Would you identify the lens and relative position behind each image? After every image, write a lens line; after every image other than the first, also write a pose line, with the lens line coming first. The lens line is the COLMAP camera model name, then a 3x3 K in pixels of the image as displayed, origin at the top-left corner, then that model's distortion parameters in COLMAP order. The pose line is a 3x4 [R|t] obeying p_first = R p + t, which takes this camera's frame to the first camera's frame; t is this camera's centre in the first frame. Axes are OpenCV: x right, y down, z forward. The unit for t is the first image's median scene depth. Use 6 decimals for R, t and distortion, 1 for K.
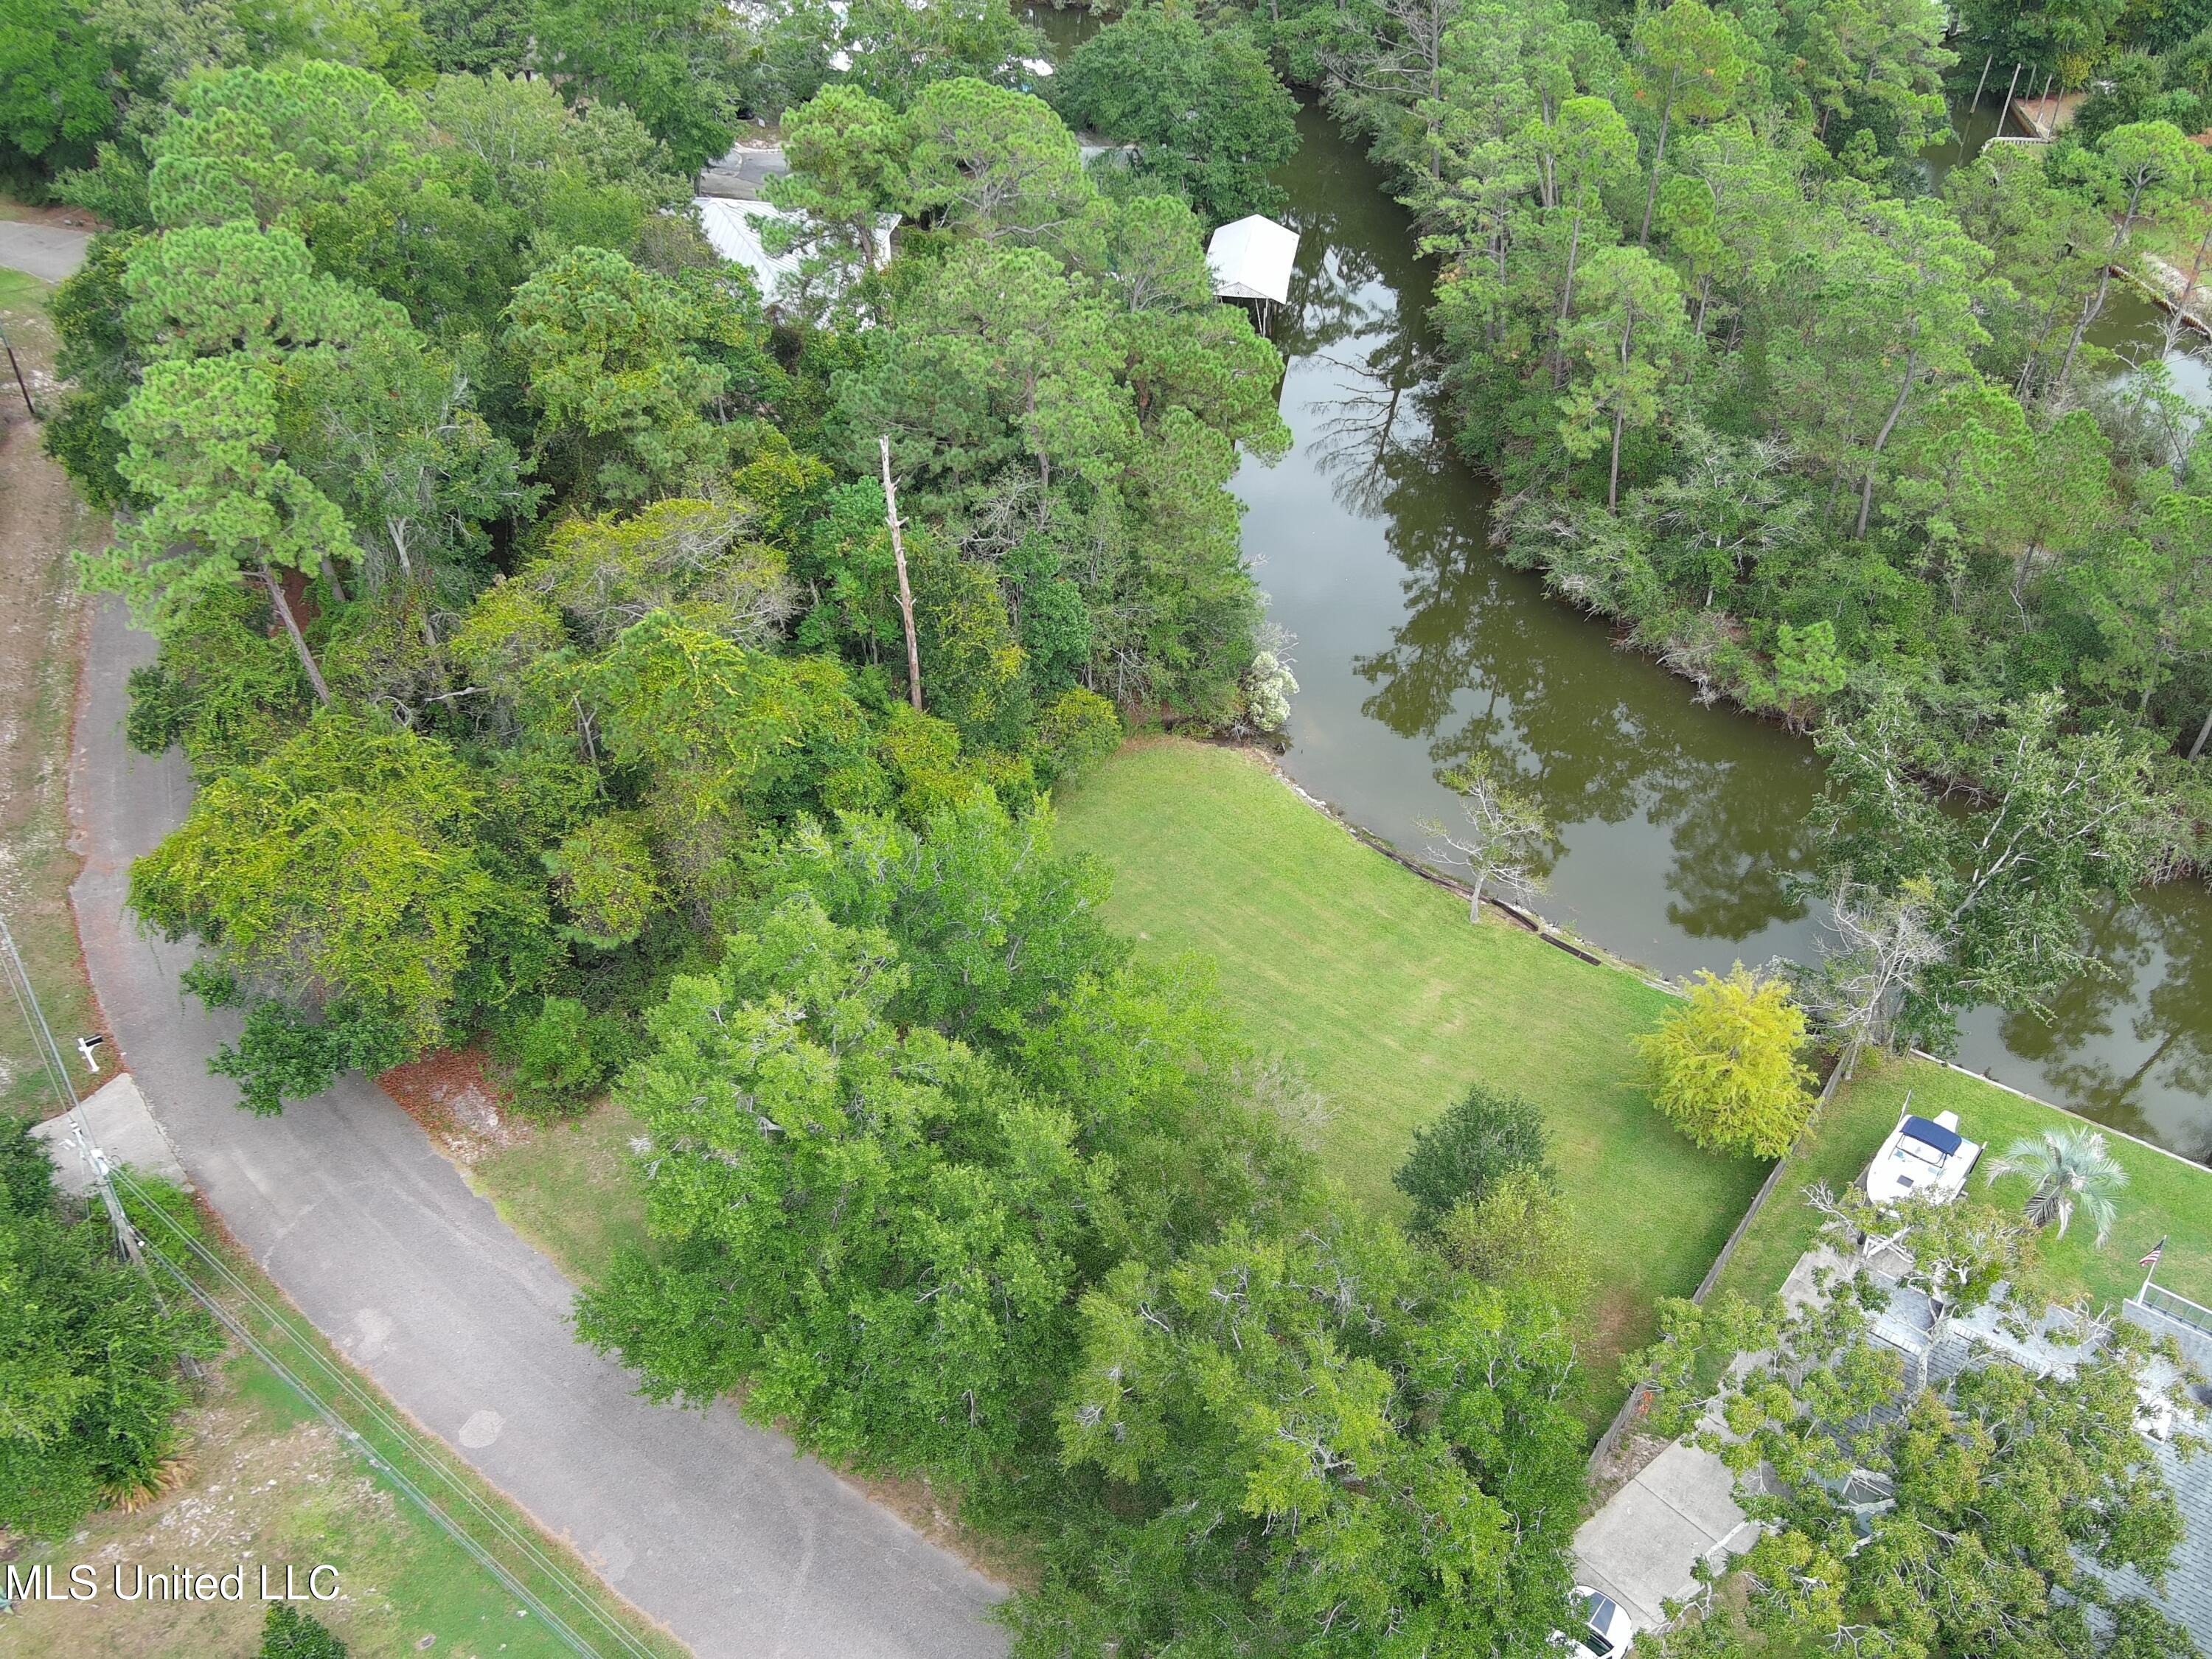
lens RADIAL K [[1801.7, 0, 1107.0], [0, 1801.7, 821.5], [0, 0, 1]] dist [0.019686, -0.049308]
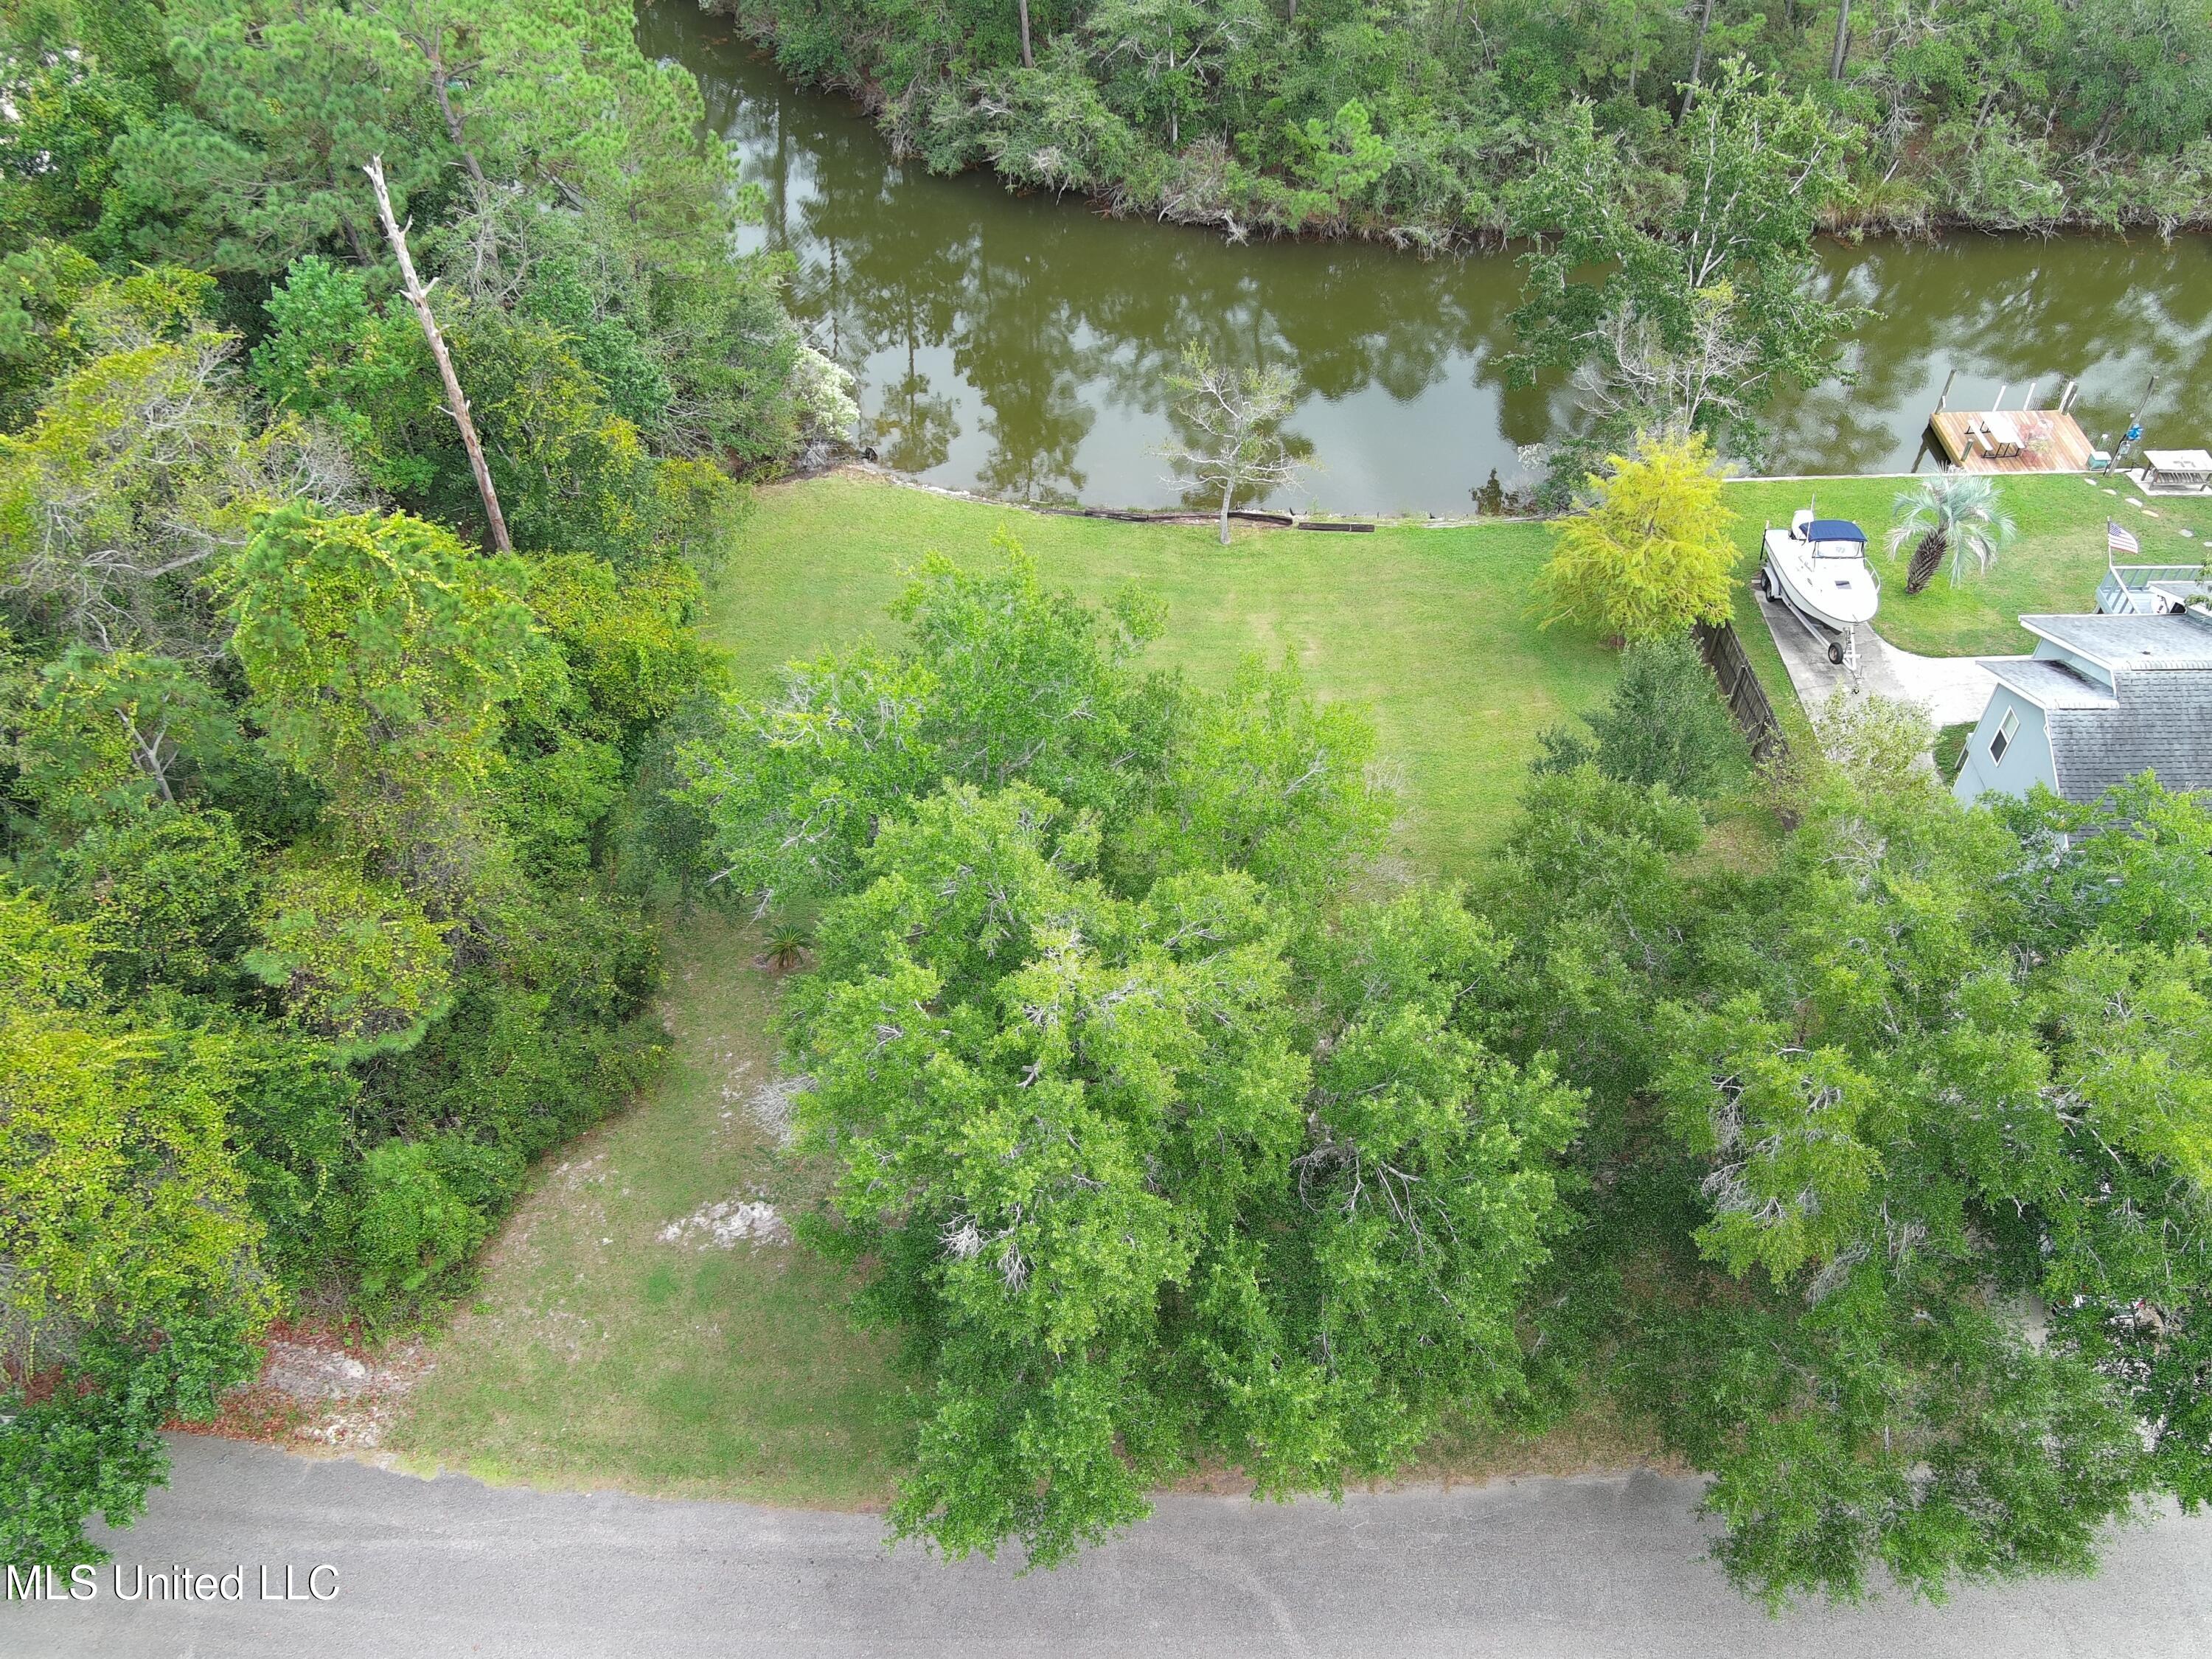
lens RADIAL K [[1801.7, 0, 1107.0], [0, 1801.7, 821.5], [0, 0, 1]] dist [0.019686, -0.049308]
pose [[0.804212, -0.442289, 0.397020, -0.210877], [0.380037, 0.896265, 0.228649, -0.037907], [-0.456964, -0.033000, 0.888873, 0.227736]]
